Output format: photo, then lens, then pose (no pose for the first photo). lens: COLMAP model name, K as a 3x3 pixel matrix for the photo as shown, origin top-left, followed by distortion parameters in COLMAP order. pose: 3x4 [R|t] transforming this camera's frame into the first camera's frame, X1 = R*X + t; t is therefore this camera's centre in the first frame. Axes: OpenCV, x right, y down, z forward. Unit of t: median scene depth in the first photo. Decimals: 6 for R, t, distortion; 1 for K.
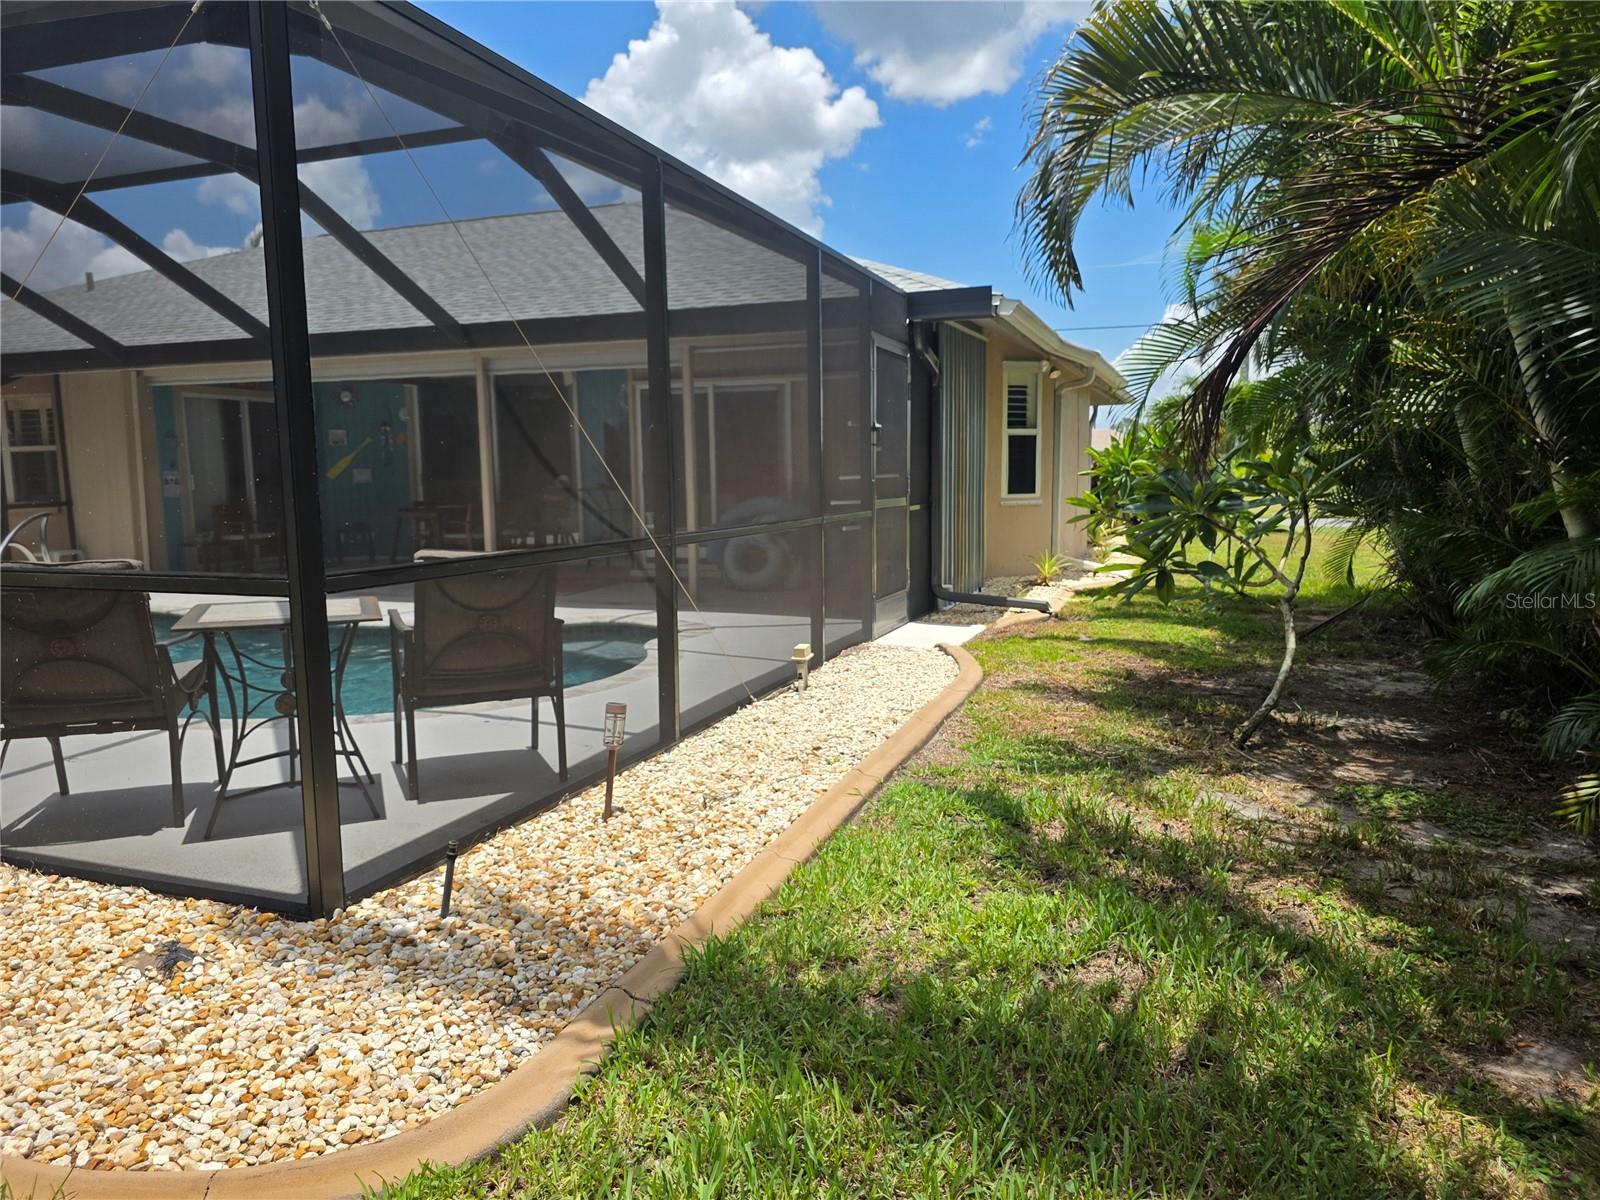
lens RADIAL K [[1076.4, 0, 798.4], [0, 1076.4, 604.1], [0, 0, 1]] dist [0.054455, -0.051293]
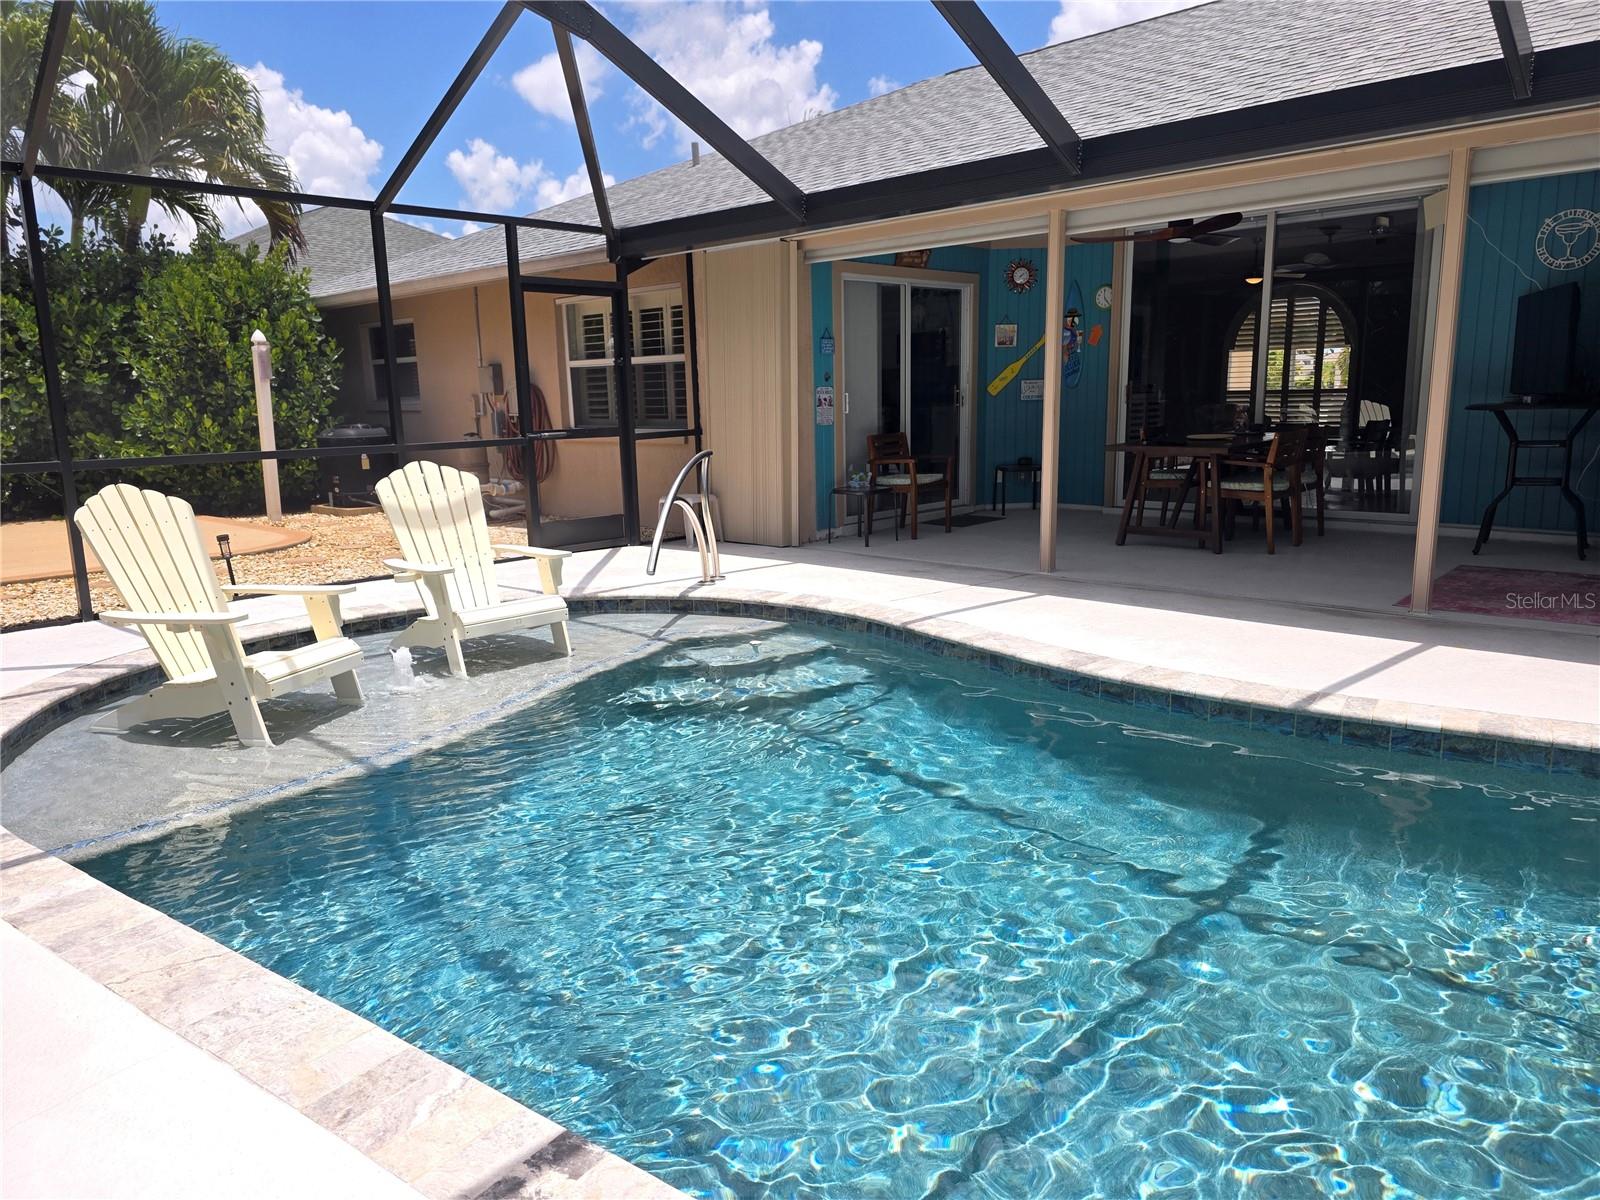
lens RADIAL K [[1076.4, 0, 790.6], [0, 1076.4, 601.0], [0, 0, 1]] dist [0.054455, -0.051293]
pose [[0.919498, 0.062823, -0.388042, -0.310100], [-0.034425, 0.996223, 0.079713, -0.037734], [0.391584, -0.059937, 0.918188, 0.333501]]
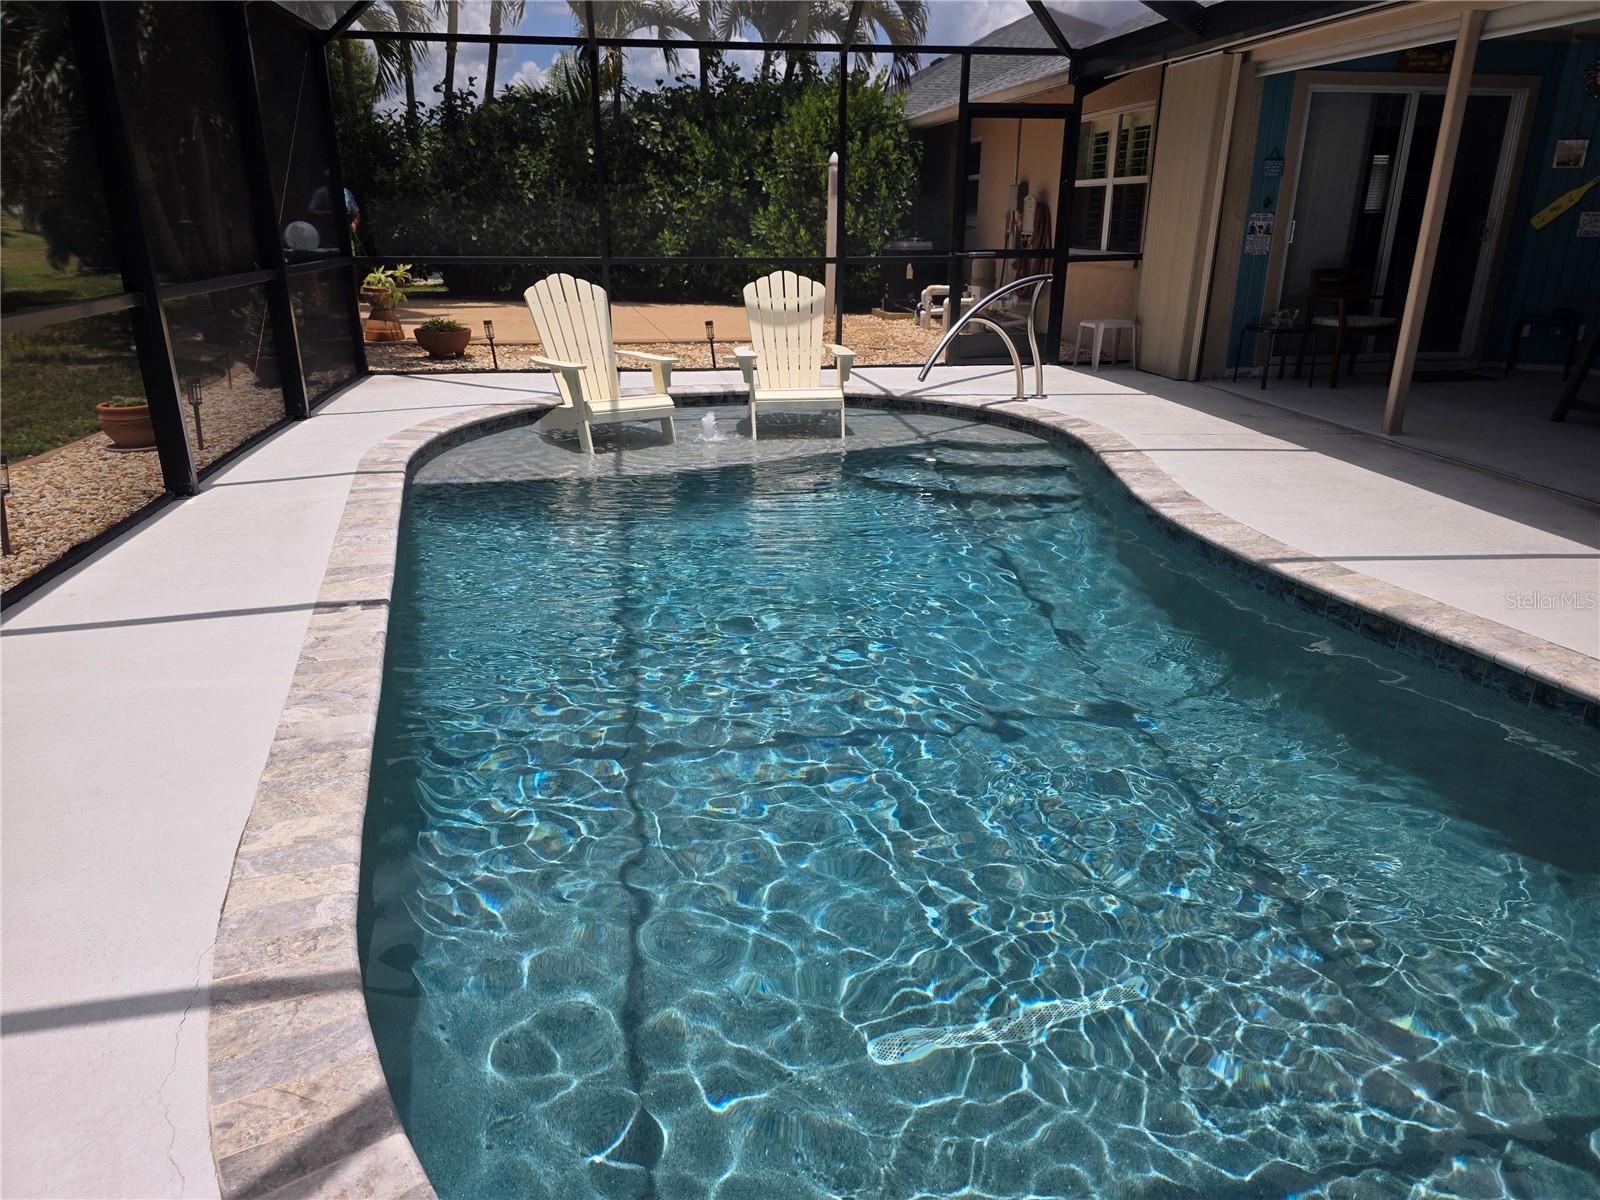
lens RADIAL K [[1076.4, 0, 800.9], [0, 1076.4, 607.8], [0, 0, 1]] dist [0.054455, -0.051293]
pose [[0.503855, 0.307240, -0.807300, -0.101954], [-0.115341, 0.950165, 0.289624, -0.051924], [0.856053, -0.052814, 0.514183, 0.392741]]
